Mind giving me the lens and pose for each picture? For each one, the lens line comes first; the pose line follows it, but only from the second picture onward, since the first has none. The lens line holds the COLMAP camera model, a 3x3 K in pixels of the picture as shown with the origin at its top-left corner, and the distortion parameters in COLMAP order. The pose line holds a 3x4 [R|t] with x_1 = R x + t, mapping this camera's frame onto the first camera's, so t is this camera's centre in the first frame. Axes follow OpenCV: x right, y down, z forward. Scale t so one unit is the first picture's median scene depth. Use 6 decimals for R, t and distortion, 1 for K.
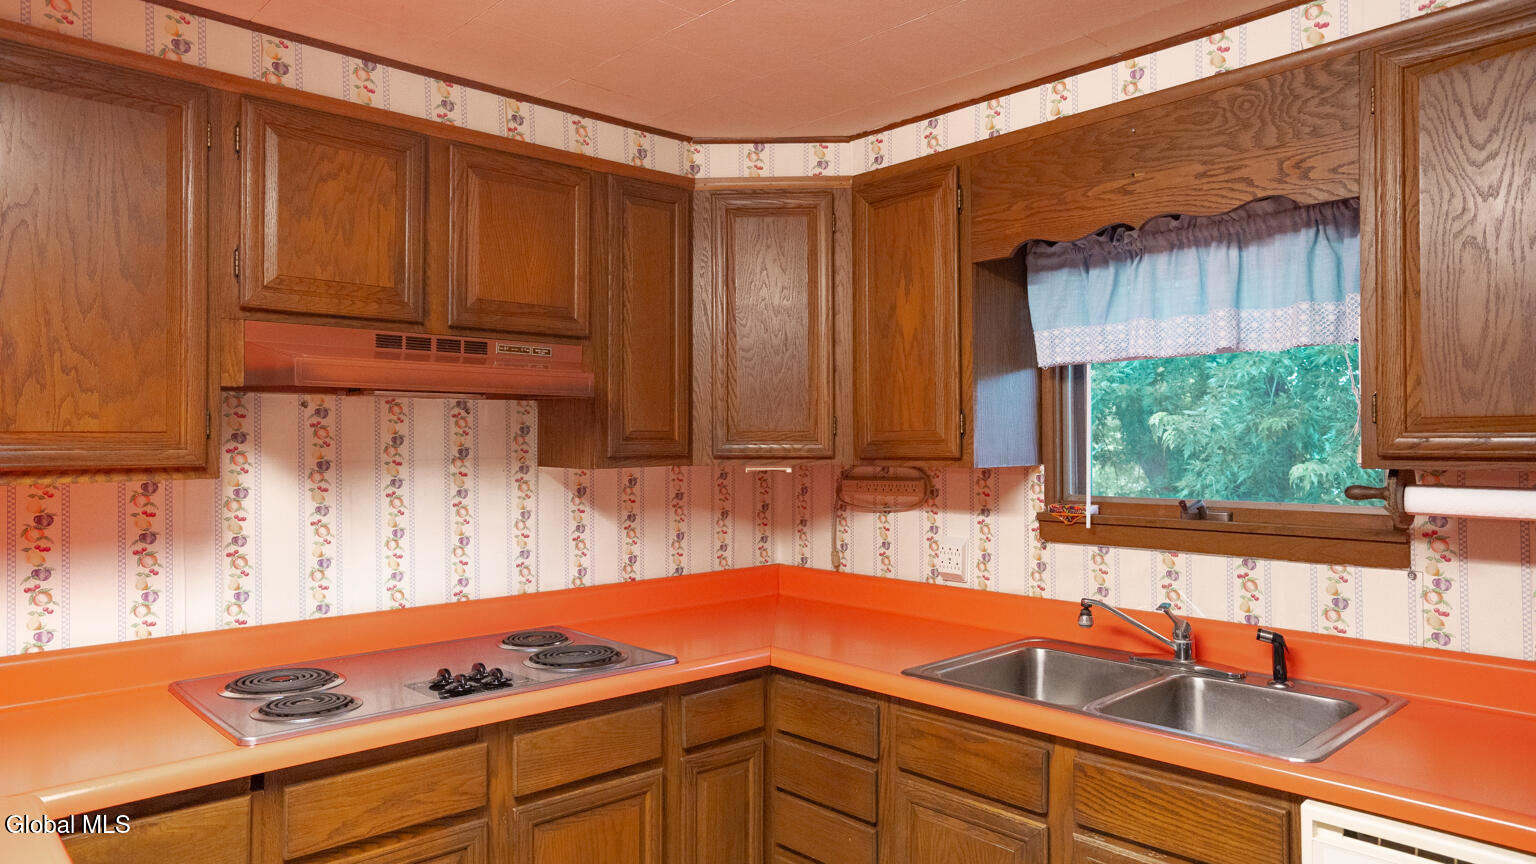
lens RADIAL K [[1000.7, 0, 796.9], [0, 1000.7, 431.8], [0, 0, 1]] dist [-0.021990, 0.039419]
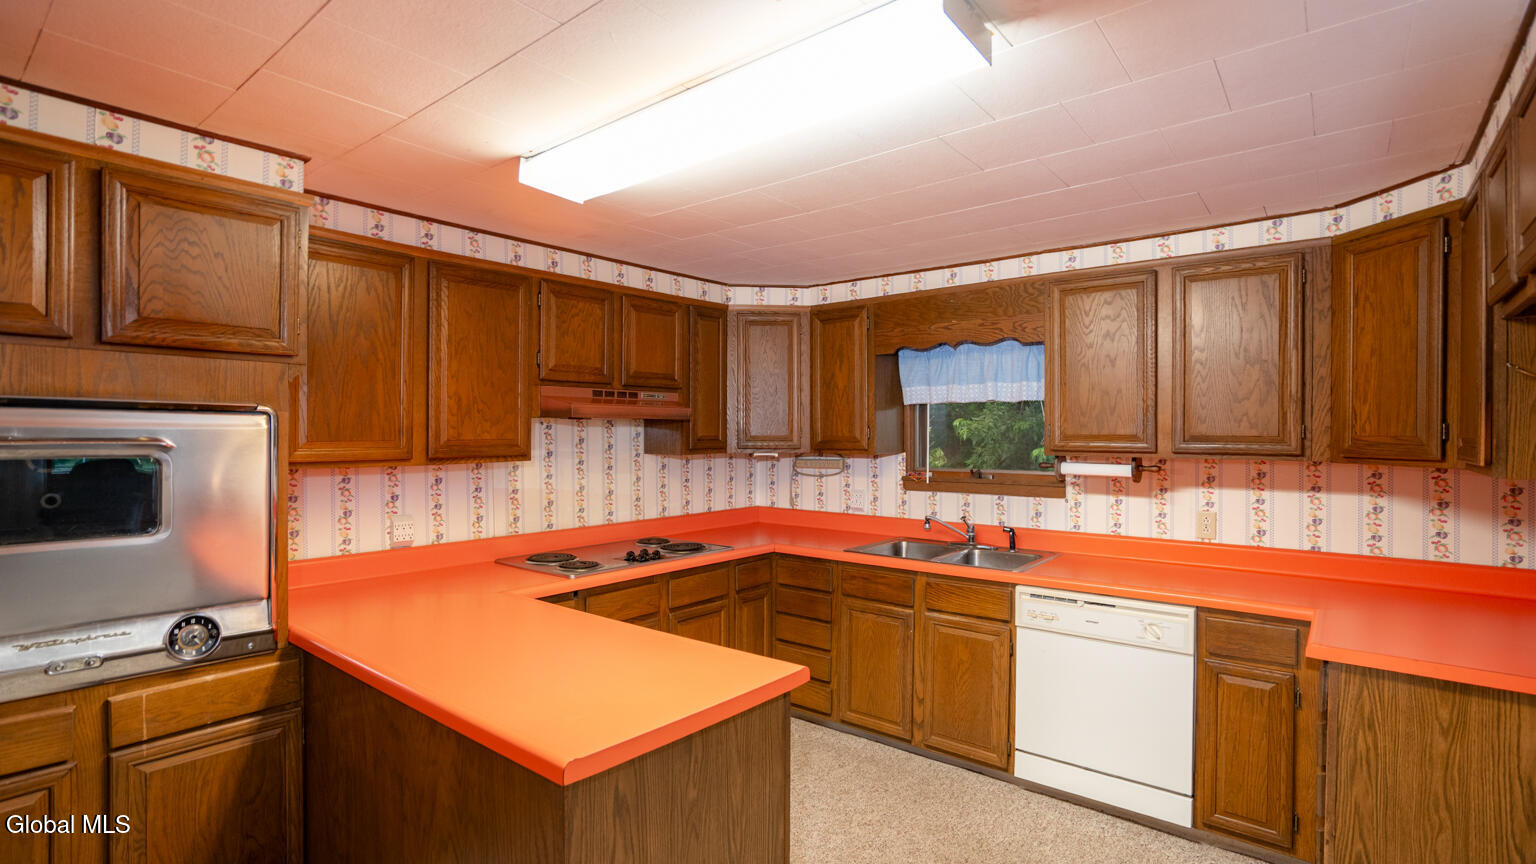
lens RADIAL K [[714.7, 0, 770.2], [0, 714.7, 442.7], [0, 0, 1]] dist [-0.053962, 0.025884]
pose [[0.995228, -0.000371, 0.097576, -0.182300], [-0.002038, 0.999696, 0.024582, -0.024143], [-0.097555, -0.024663, 0.994924, -0.449801]]
